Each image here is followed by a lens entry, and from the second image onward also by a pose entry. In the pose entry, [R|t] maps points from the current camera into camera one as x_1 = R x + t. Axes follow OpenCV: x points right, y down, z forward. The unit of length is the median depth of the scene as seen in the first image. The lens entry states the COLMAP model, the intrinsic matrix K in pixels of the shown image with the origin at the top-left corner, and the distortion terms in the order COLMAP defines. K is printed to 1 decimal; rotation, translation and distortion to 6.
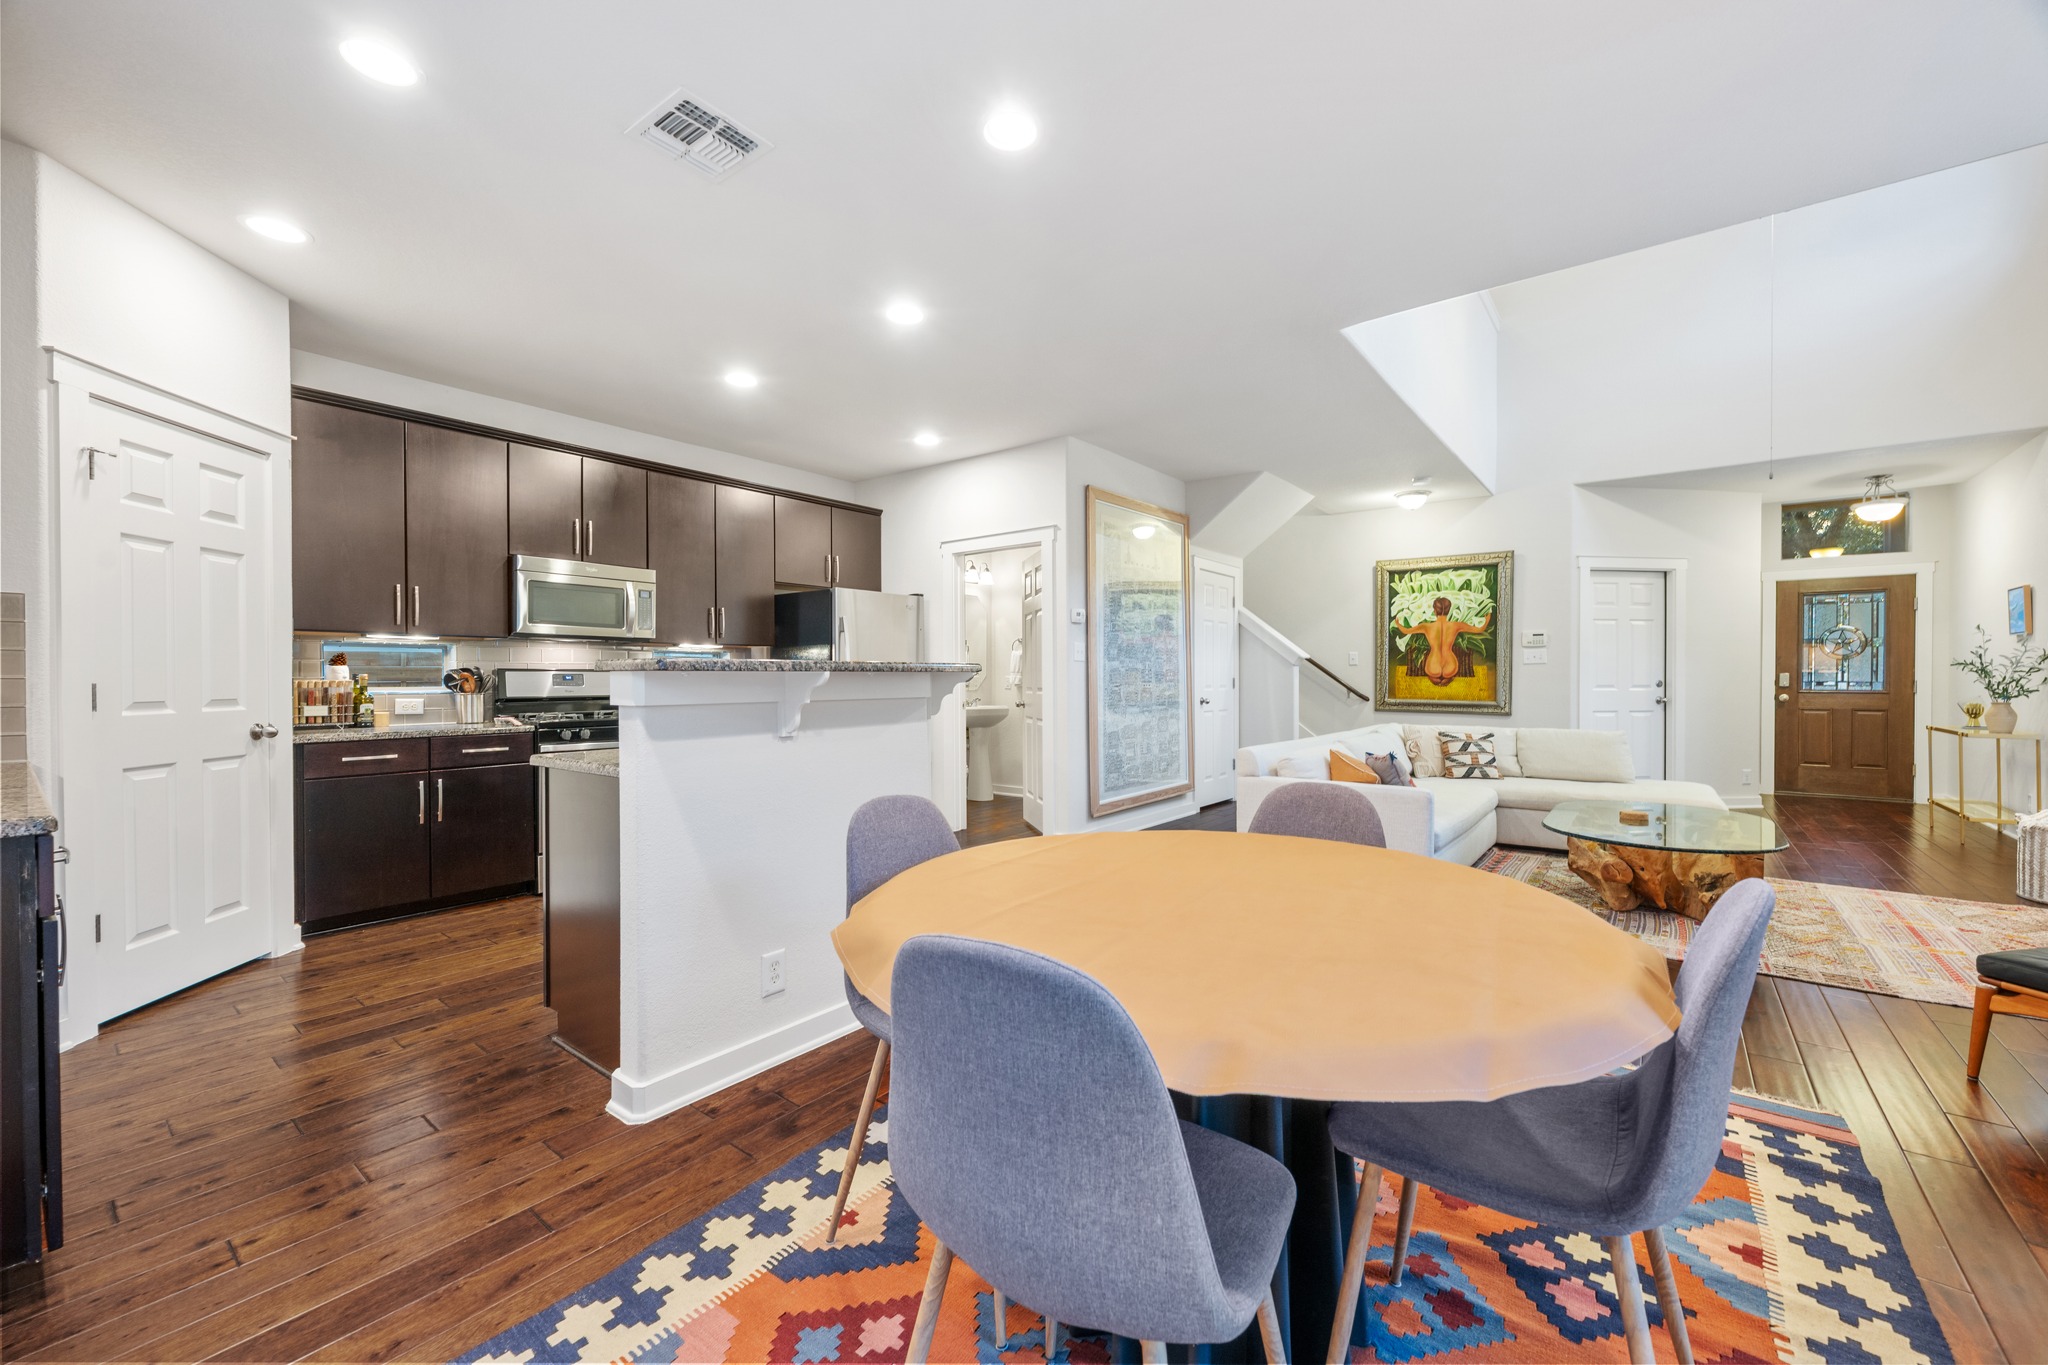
lens RADIAL K [[819.5, 0, 1024.0], [0, 819.5, 682.5], [0, 0, 1]] dist [0.001088, 0.000012]
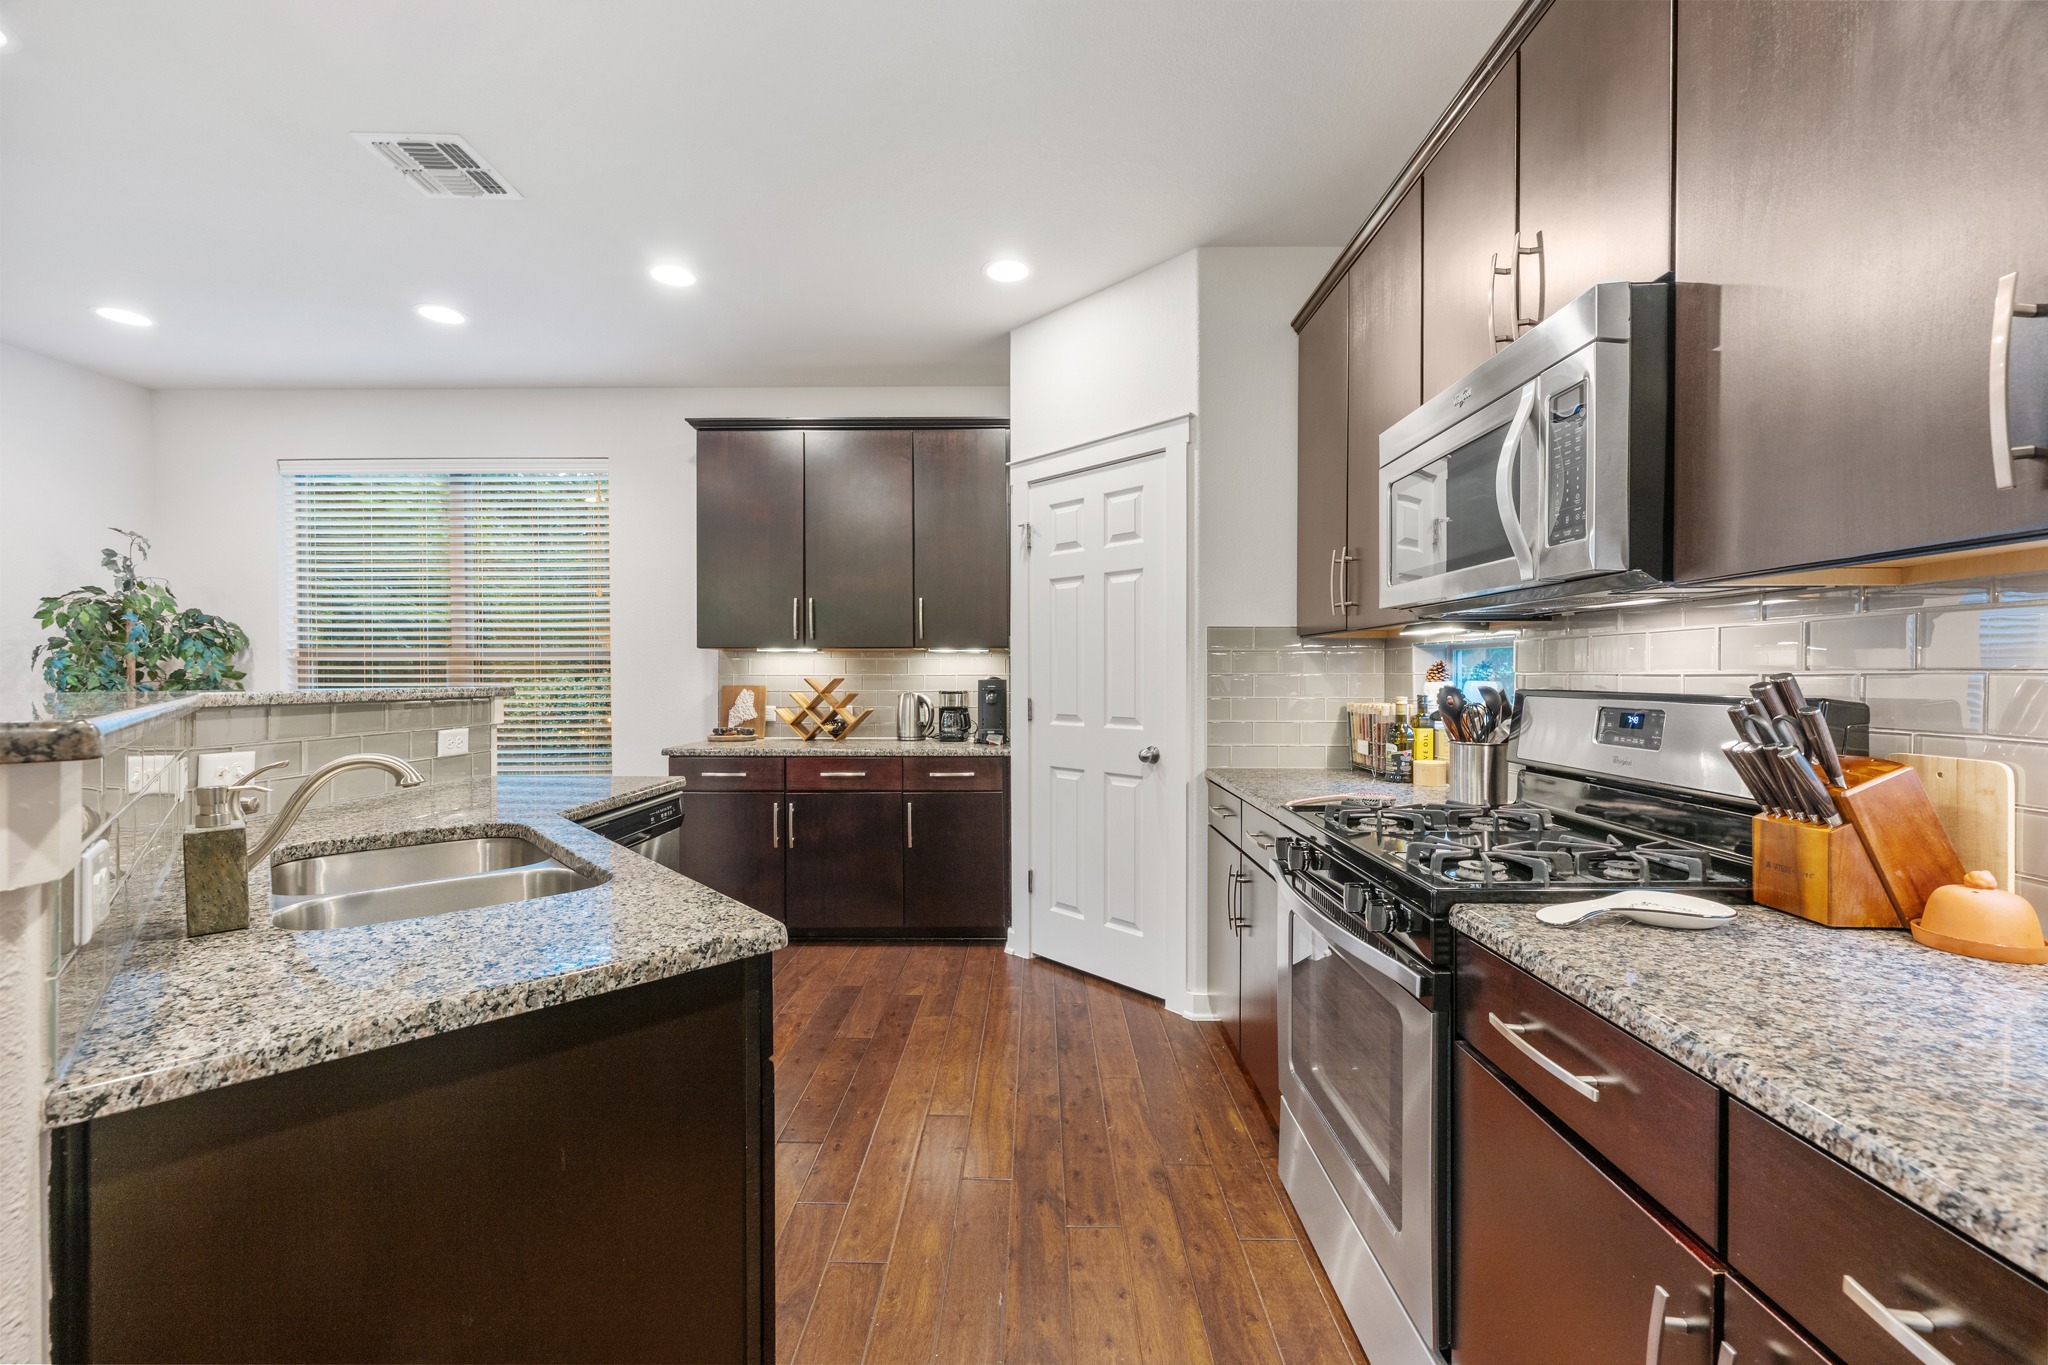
lens RADIAL K [[819.5, 0, 1024.0], [0, 819.5, 682.5], [0, 0, 1]] dist [0.001088, 0.000012]
pose [[-0.801263, 0.004375, -0.598296, -0.130665], [-0.005879, 0.999867, 0.015185, -0.017937], [0.598283, 0.015684, -0.801131, 0.829908]]
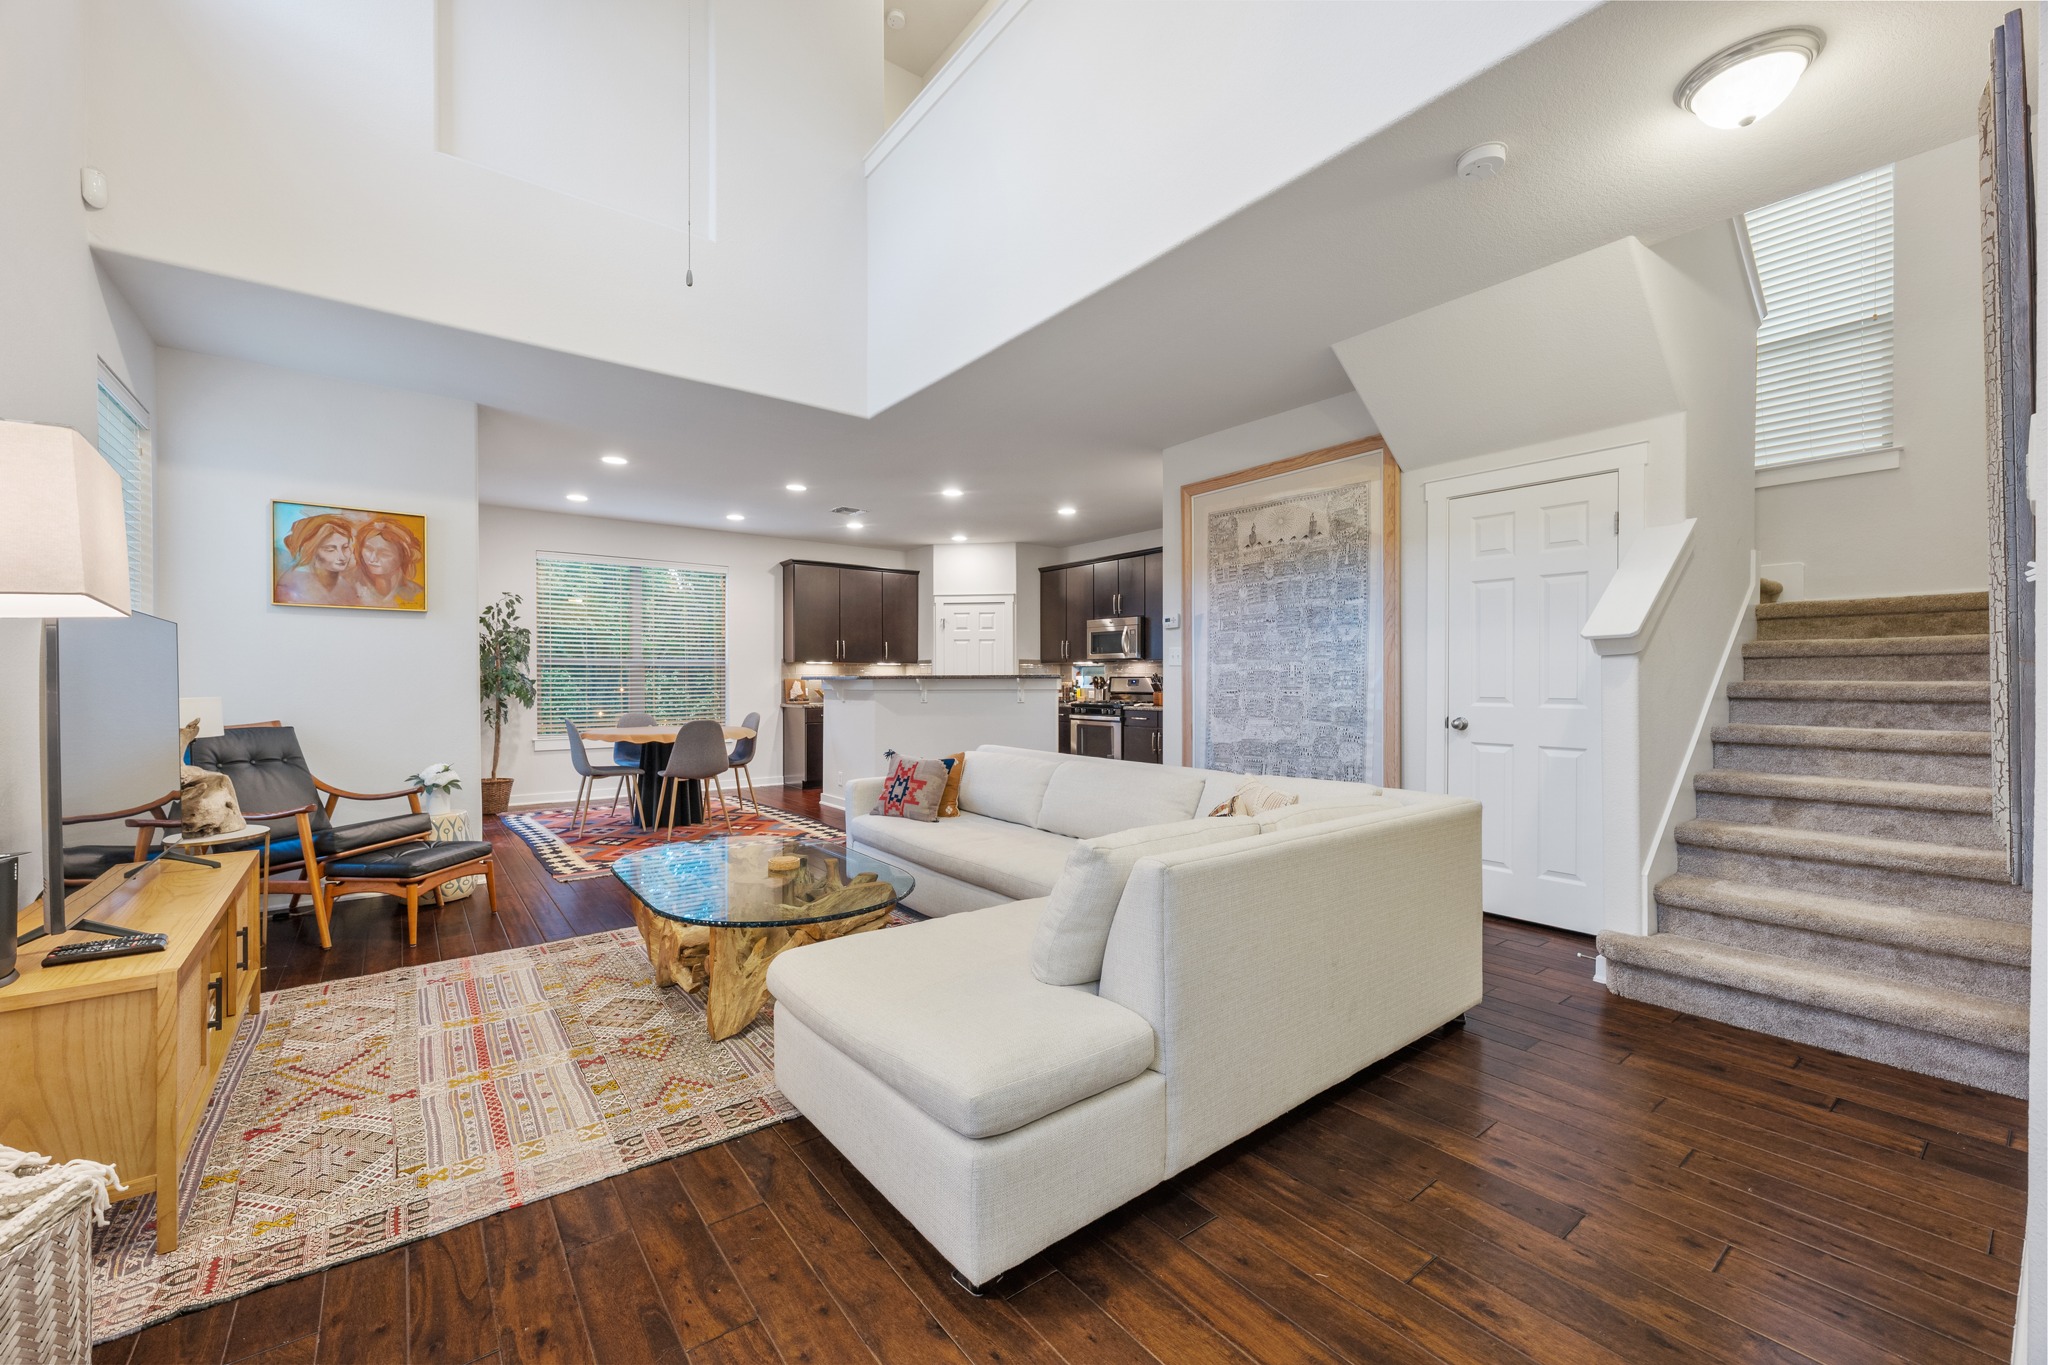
lens RADIAL K [[819.5, 0, 1024.0], [0, 819.5, 682.5], [0, 0, 1]] dist [0.001088, 0.000012]
pose [[-0.261711, -0.000379, -0.965146, 0.923635], [-0.012118, 0.999922, 0.002893, -0.005025], [0.965070, 0.012453, -0.261695, 0.923415]]
